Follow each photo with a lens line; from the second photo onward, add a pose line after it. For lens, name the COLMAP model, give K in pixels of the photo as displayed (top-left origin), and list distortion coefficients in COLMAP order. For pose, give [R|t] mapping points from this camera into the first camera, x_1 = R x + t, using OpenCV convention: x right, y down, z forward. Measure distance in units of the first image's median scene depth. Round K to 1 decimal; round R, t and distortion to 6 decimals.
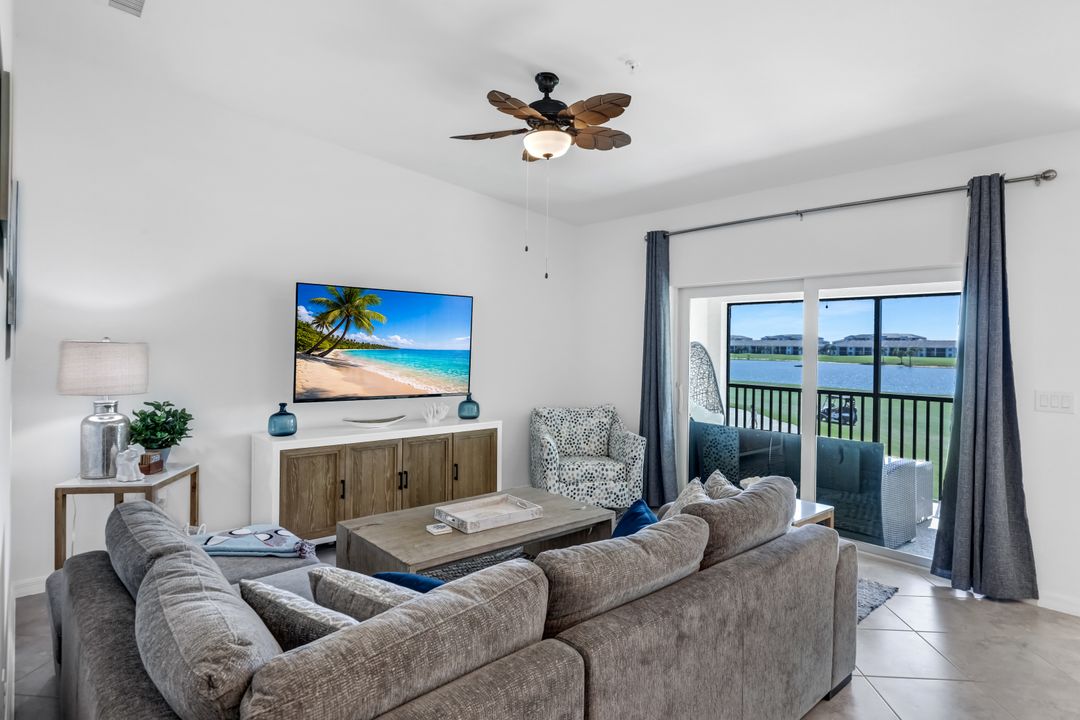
lens RADIAL K [[623.9, 0, 560.7], [0, 623.9, 355.4], [0, 0, 1]] dist [-0.065830, -0.000908]
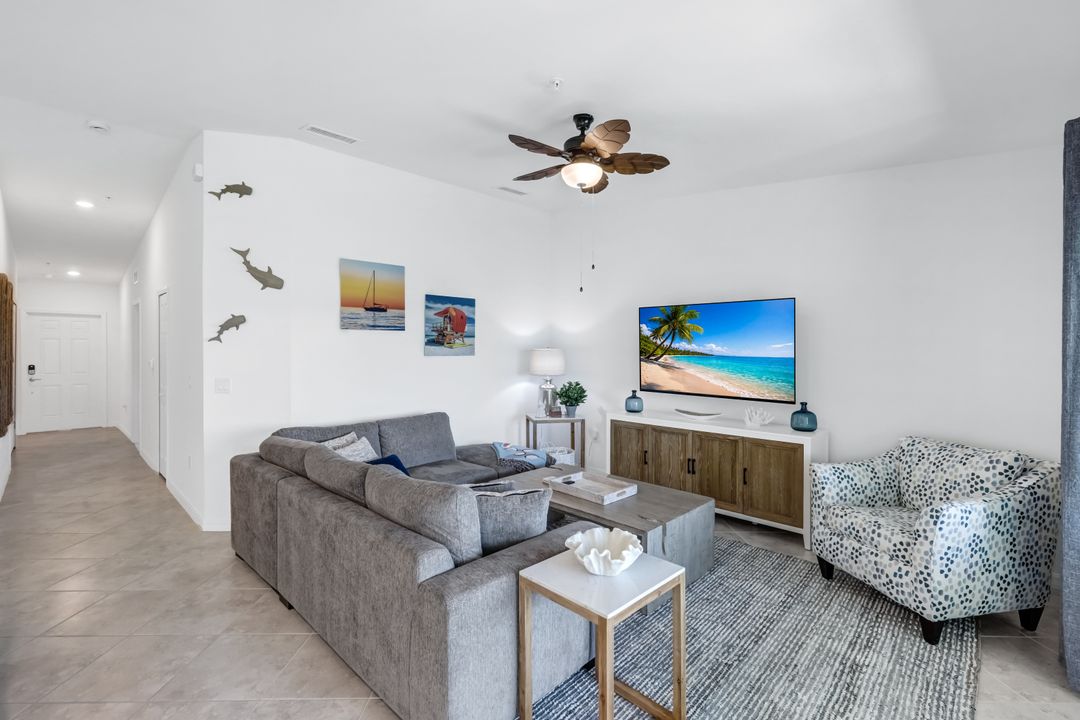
lens RADIAL K [[484.3, 0, 541.3], [0, 484.3, 349.7], [0, 0, 1]] dist [0.008632, -0.000122]
pose [[0.040790, -0.009361, -0.999124, 0.667717], [-0.019574, 0.999757, -0.010166, -0.005694], [0.998976, 0.019971, 0.040597, 0.685787]]
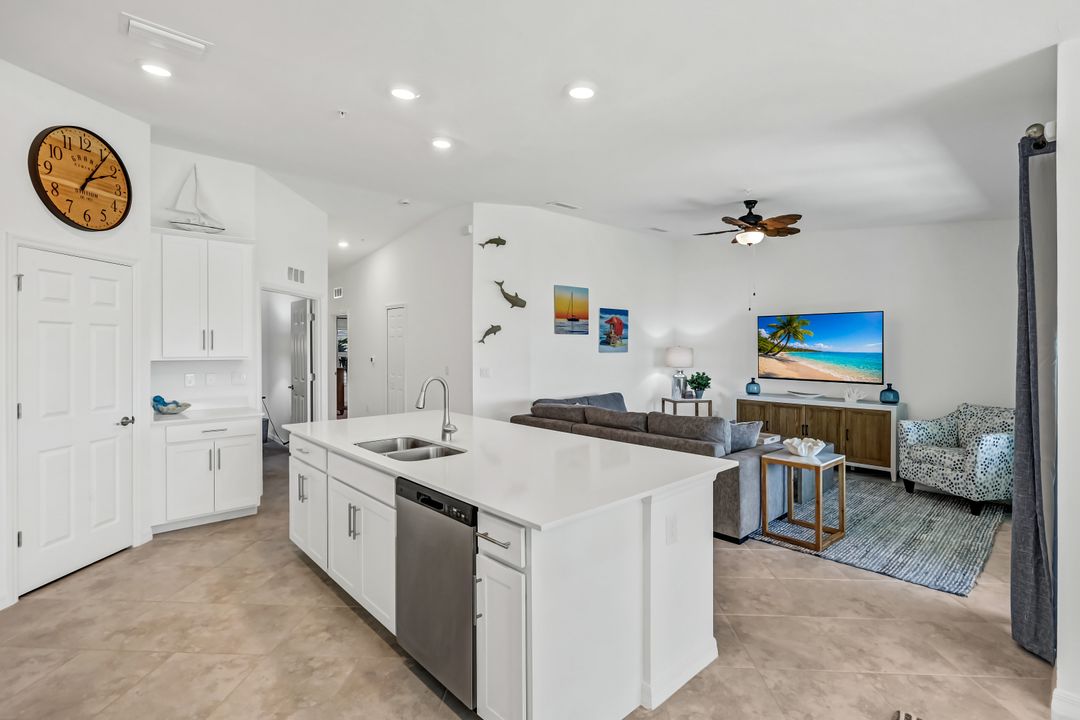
lens RADIAL K [[505.1, 0, 538.4], [0, 505.1, 351.9], [0, 0, 1]] dist [-0.000811, 0.000266]
pose [[-0.021625, -0.002548, -0.999763, 1.145902], [-0.018307, 0.999830, -0.002152, 0.007198], [0.999599, 0.018256, -0.021668, 0.309118]]
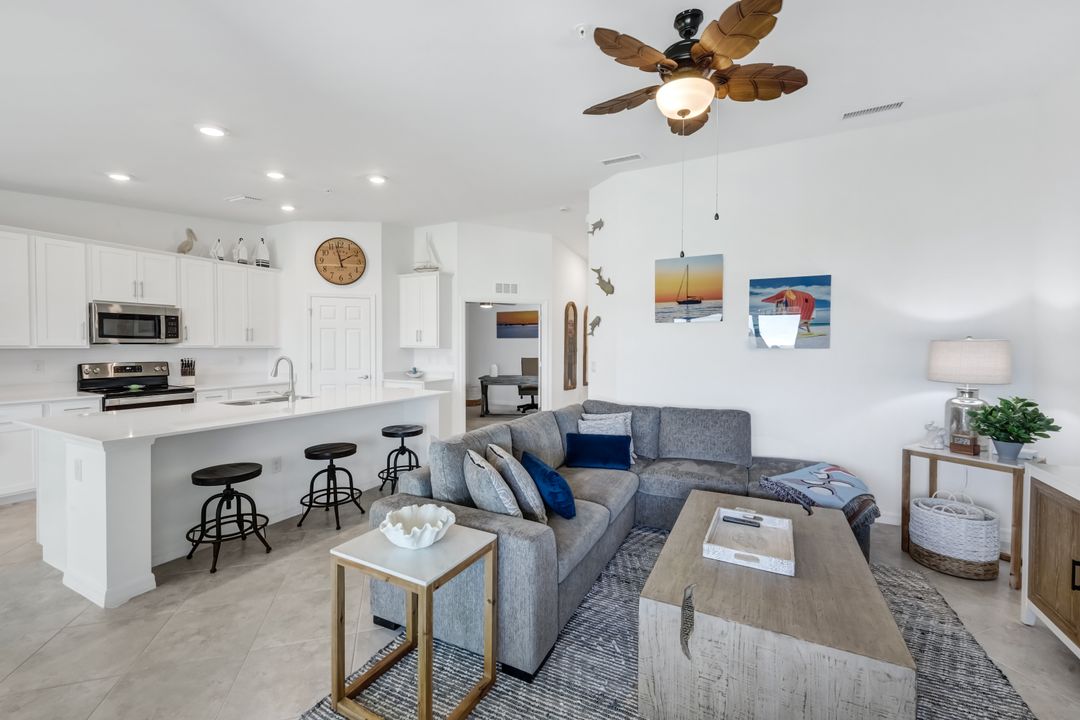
lens RADIAL K [[440.8, 0, 536.7], [0, 440.8, 351.6], [0, 0, 1]] dist [0.000500, -0.000229]
pose [[-0.941394, -0.012834, -0.337066, 0.272309], [-0.023723, 0.999321, 0.028208, -0.005124], [0.336475, 0.034551, -0.941058, 1.175193]]
